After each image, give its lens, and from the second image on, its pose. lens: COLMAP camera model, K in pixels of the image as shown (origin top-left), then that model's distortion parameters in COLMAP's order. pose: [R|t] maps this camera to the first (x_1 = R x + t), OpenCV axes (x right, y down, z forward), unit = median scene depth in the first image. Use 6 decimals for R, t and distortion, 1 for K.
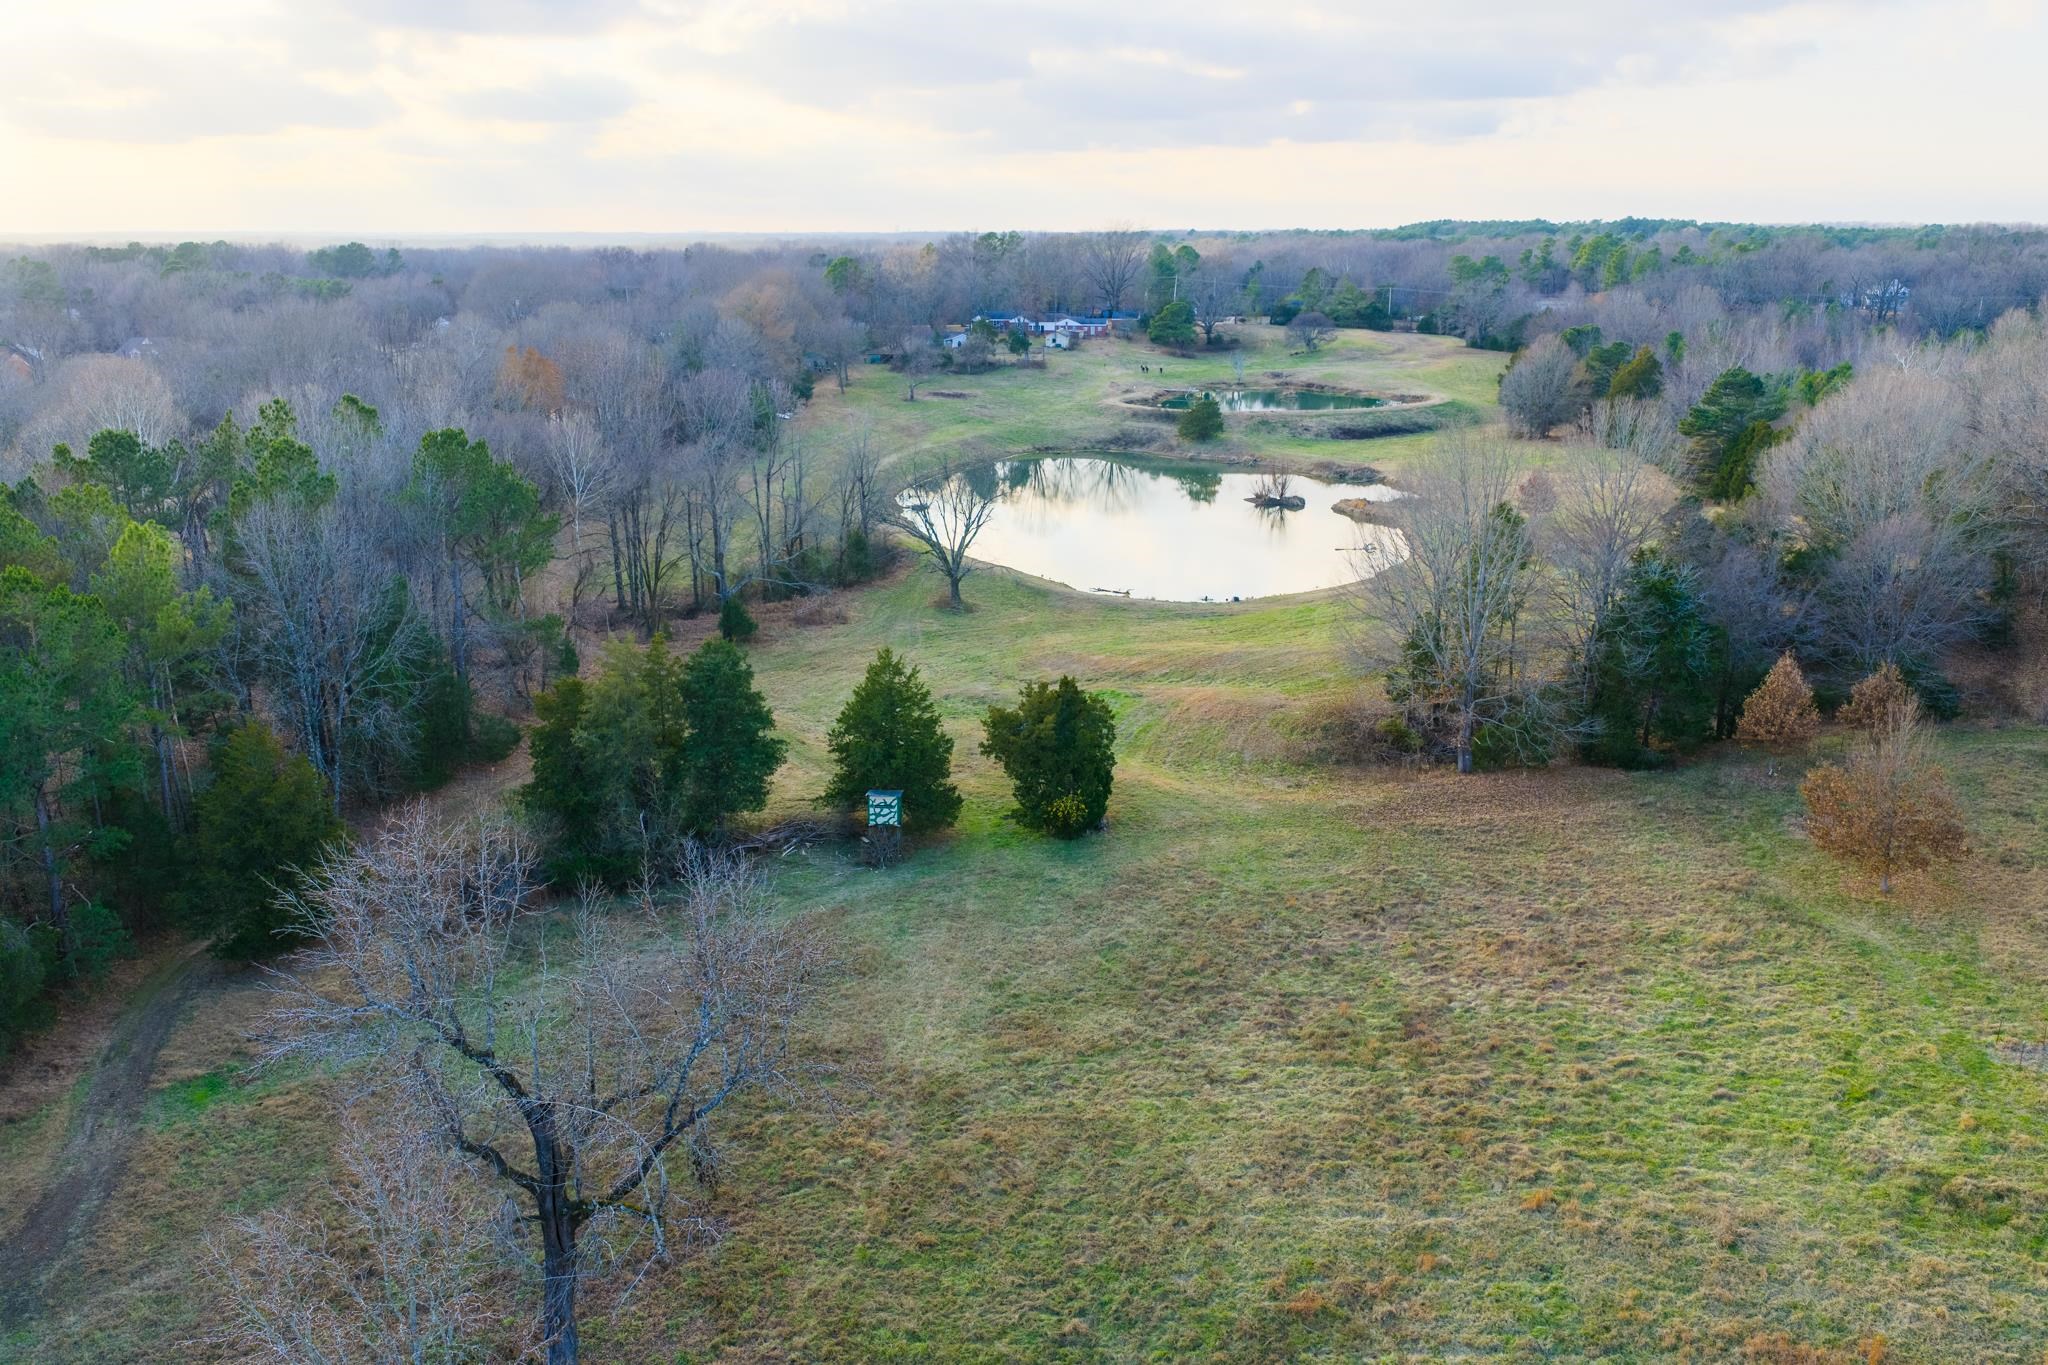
lens RADIAL K [[1661.4, 0, 1024.0], [0, 1661.4, 682.5], [0, 0, 1]] dist [-0.012606, -0.009560]
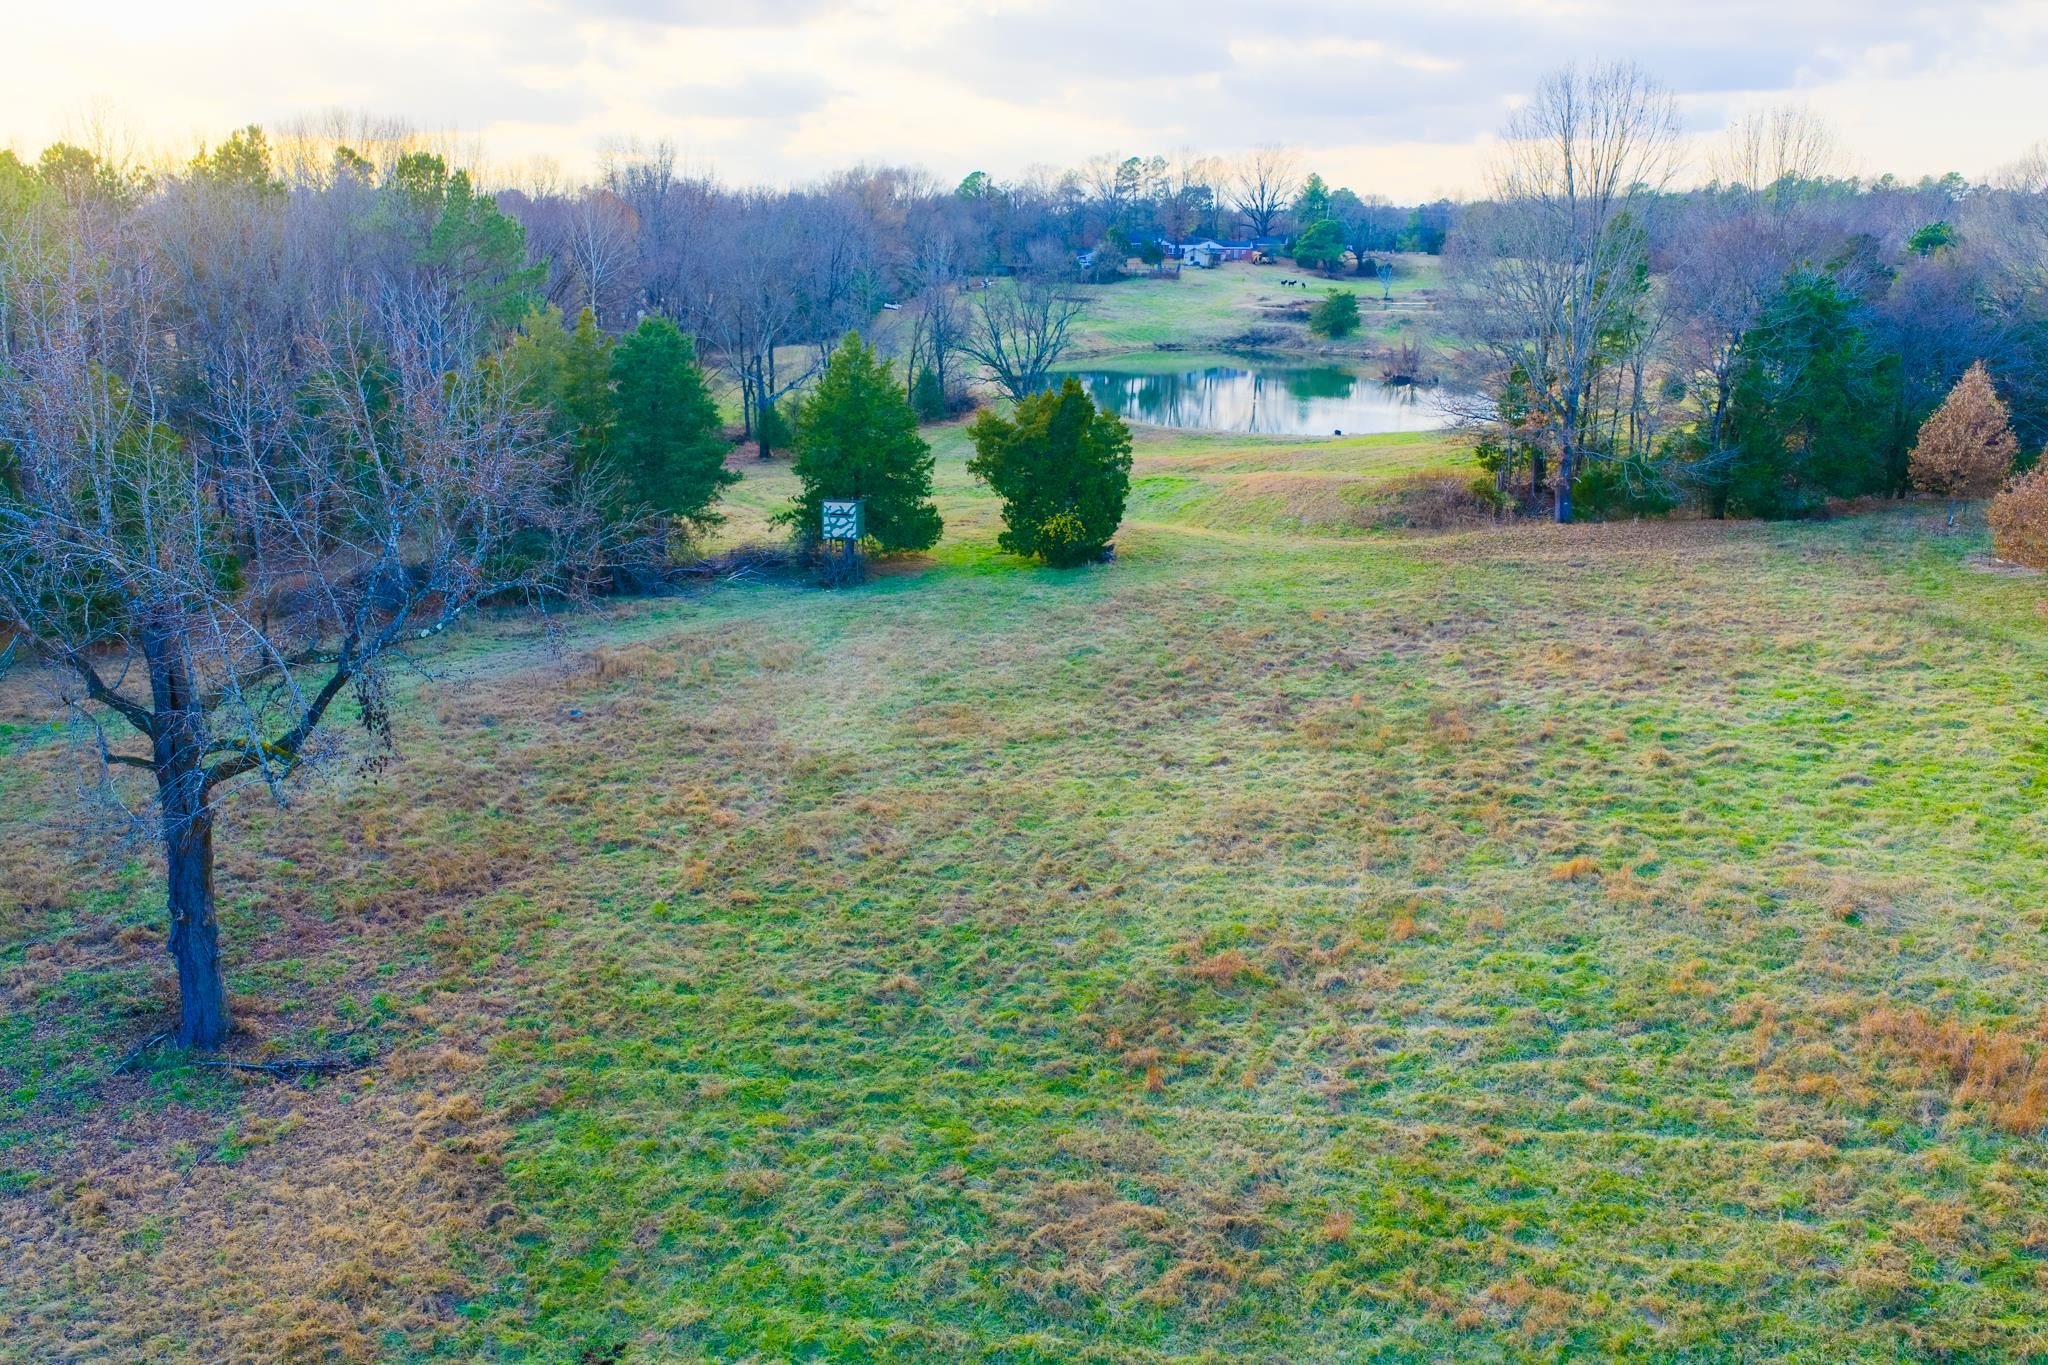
lens RADIAL K [[1671.6, 0, 1024.0], [0, 1671.6, 682.5], [0, 0, 1]] dist [-0.004820, -0.018358]
pose [[0.994910, 0.029533, -0.096337, 0.125227], [-0.029354, 0.999564, 0.003279, 0.209764], [0.096392, -0.000434, 0.995343, 0.230116]]
